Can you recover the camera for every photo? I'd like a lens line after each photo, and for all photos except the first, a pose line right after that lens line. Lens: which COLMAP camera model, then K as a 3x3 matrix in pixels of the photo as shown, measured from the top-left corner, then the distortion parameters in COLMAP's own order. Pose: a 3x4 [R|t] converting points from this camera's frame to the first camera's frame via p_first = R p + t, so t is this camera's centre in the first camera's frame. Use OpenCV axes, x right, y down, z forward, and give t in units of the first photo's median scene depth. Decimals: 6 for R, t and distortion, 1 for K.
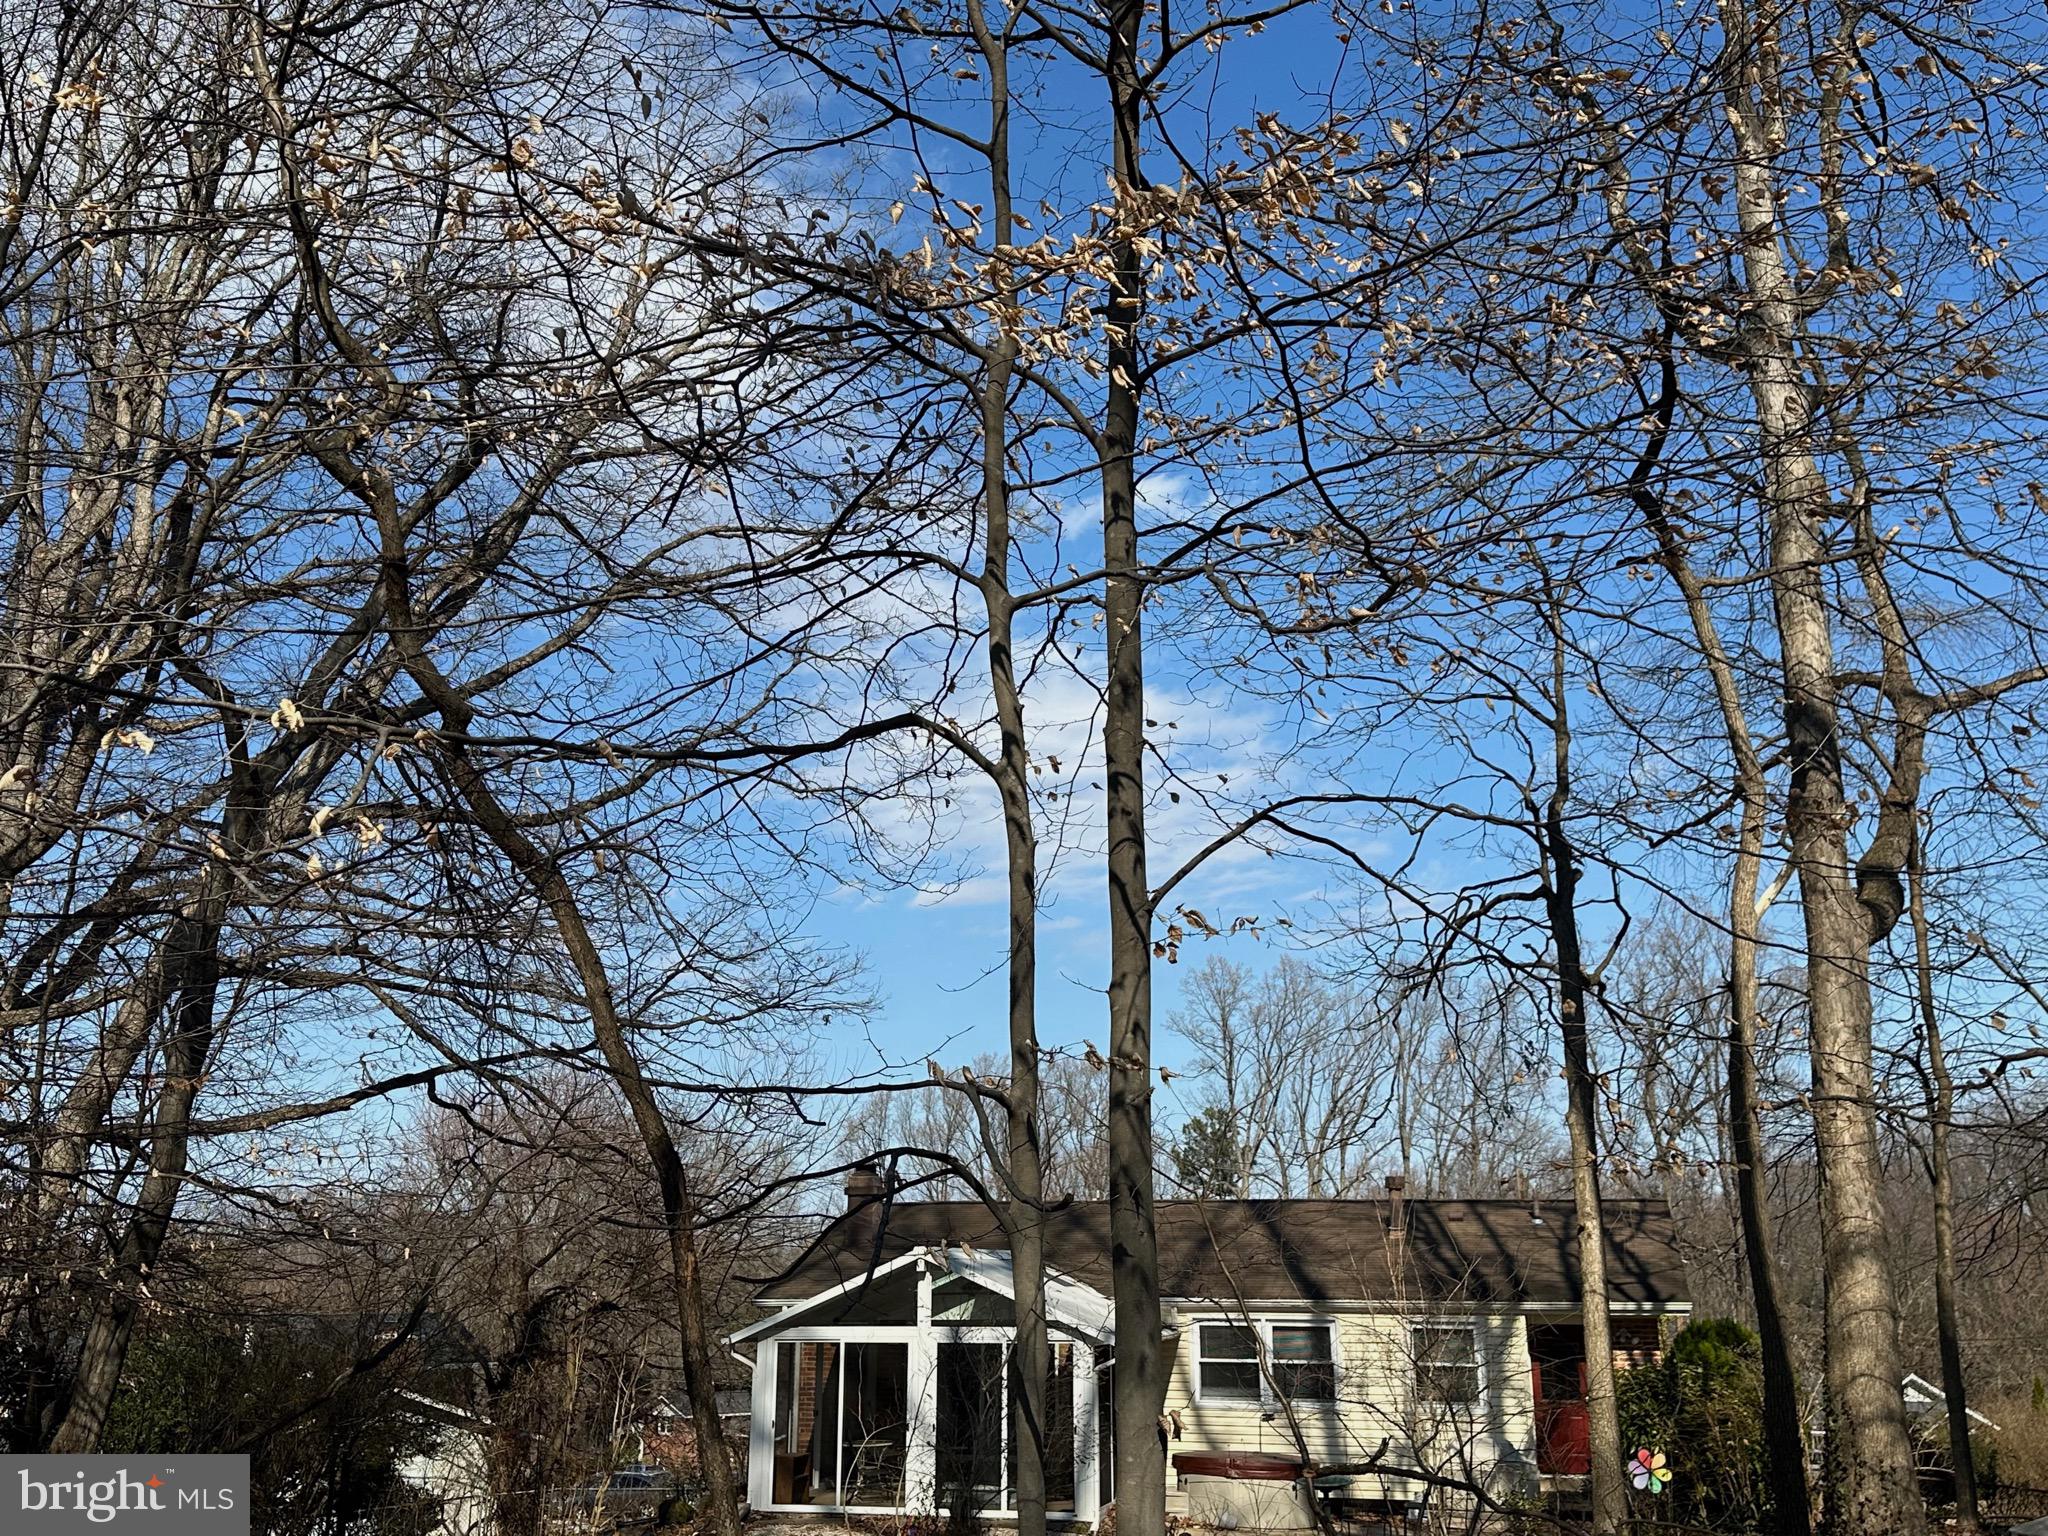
lens RADIAL K [[1911.2, 0, 1024.0], [0, 1911.2, 768.0], [0, 0, 1]] dist [0.206532, -0.372831]
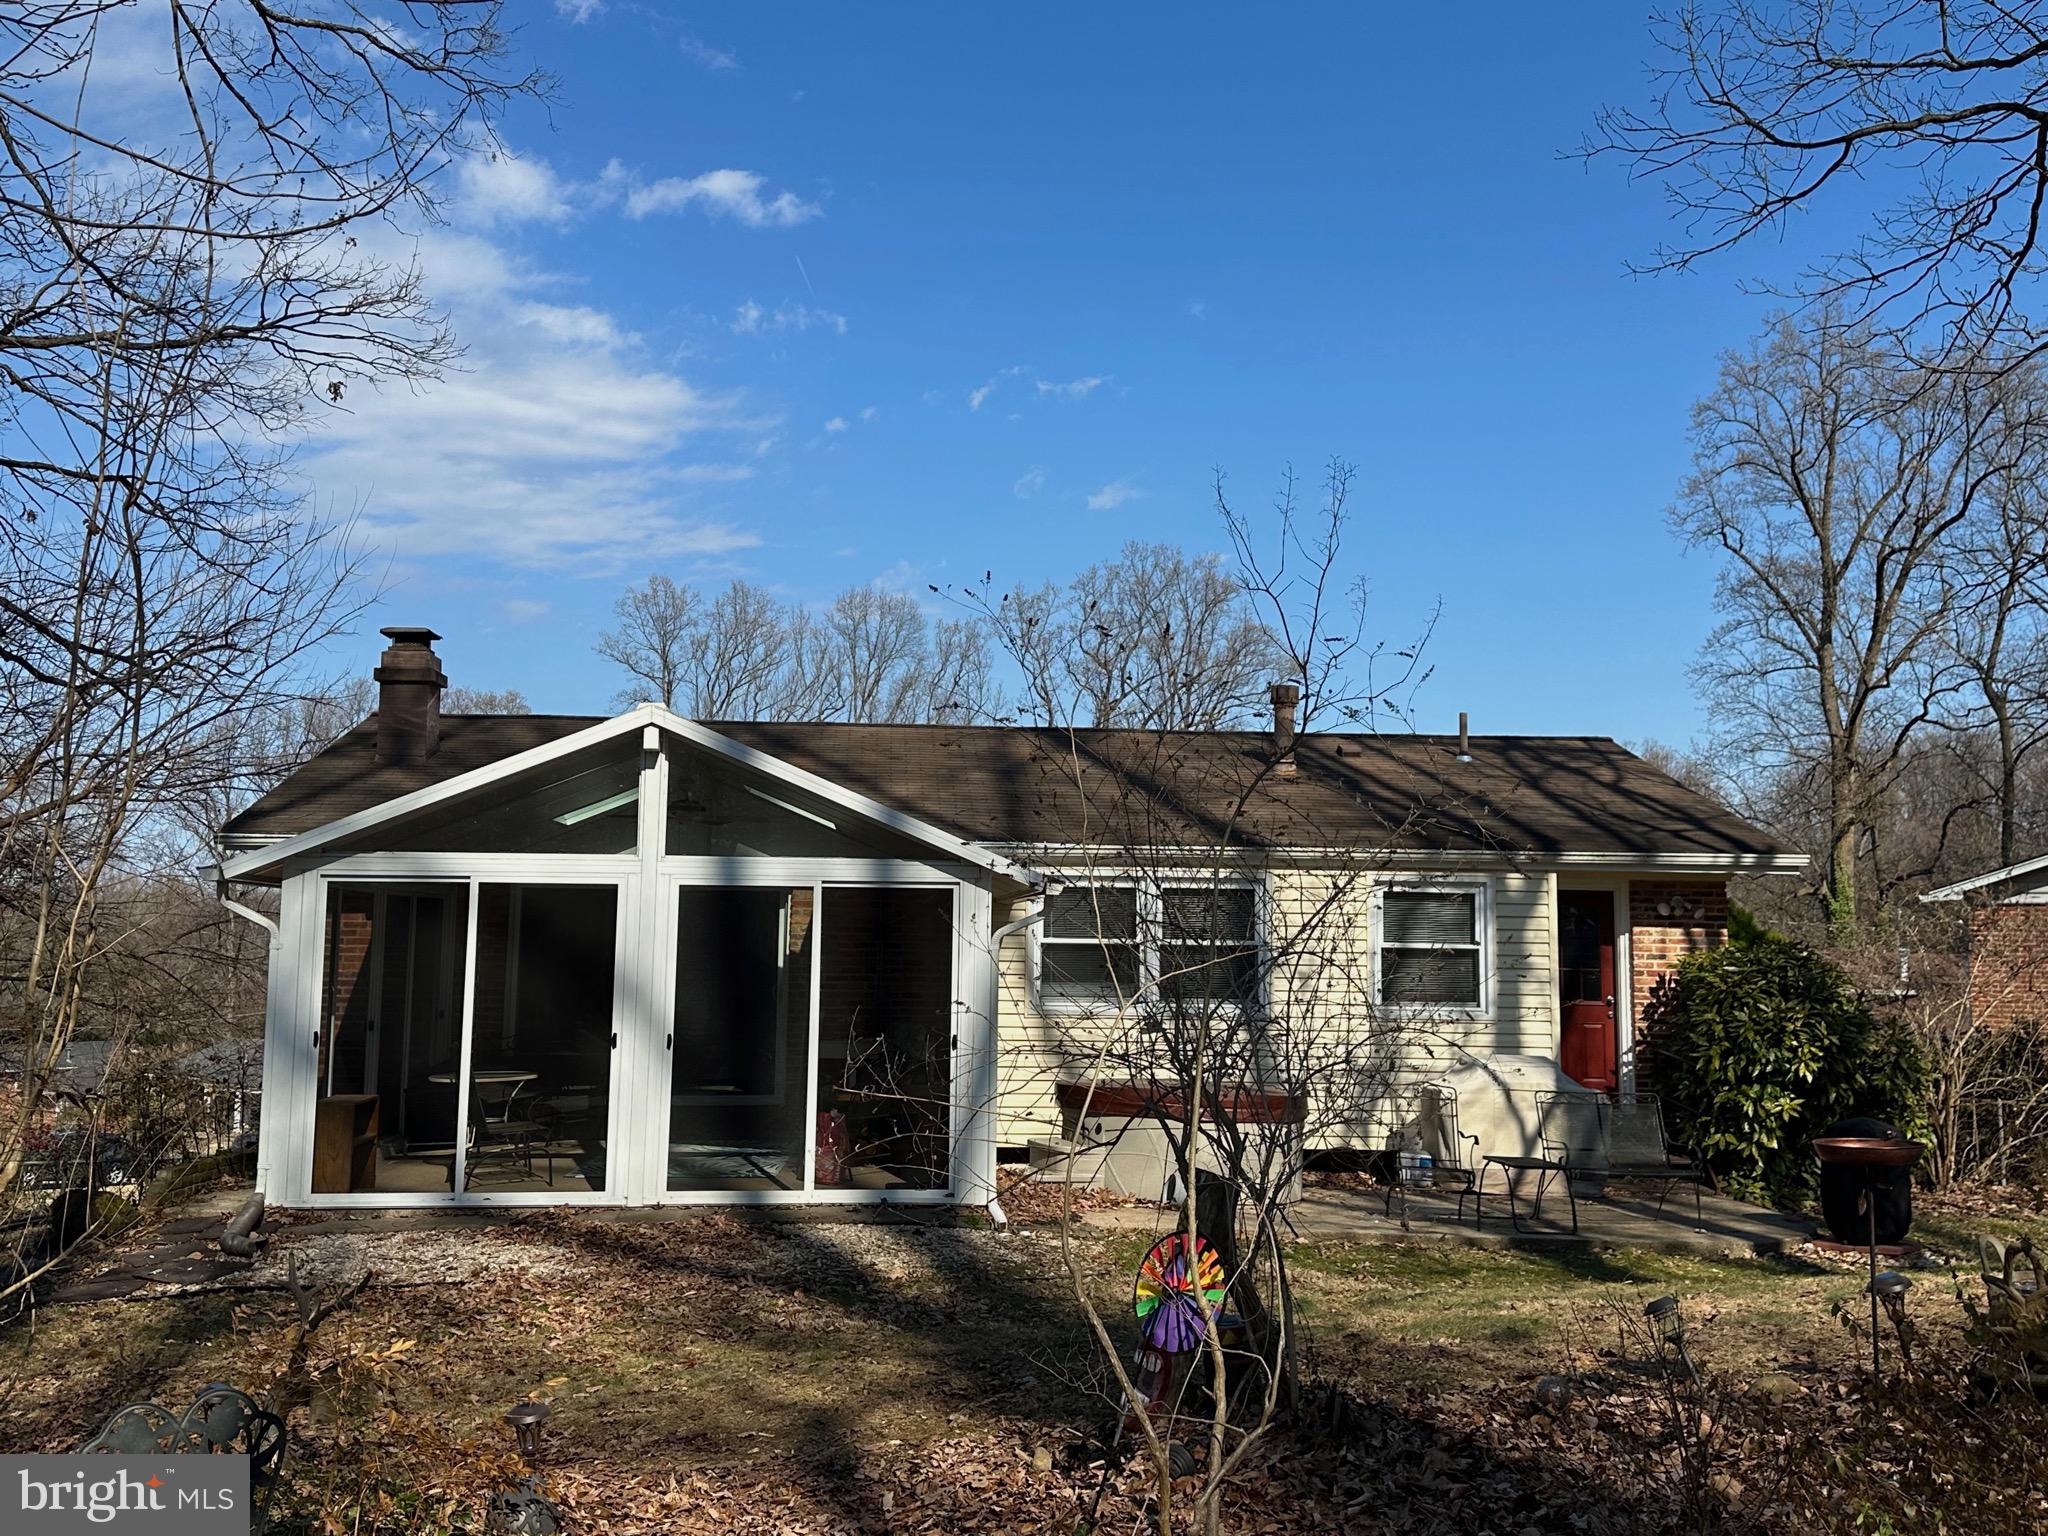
lens RADIAL K [[1911.2, 0, 1024.0], [0, 1911.2, 768.0], [0, 0, 1]] dist [0.206532, -0.372831]
pose [[0.947964, 0.042044, 0.315590, -0.116851], [-0.095024, 0.983425, 0.154418, 0.176796], [-0.303867, -0.176371, 0.936247, 0.499139]]
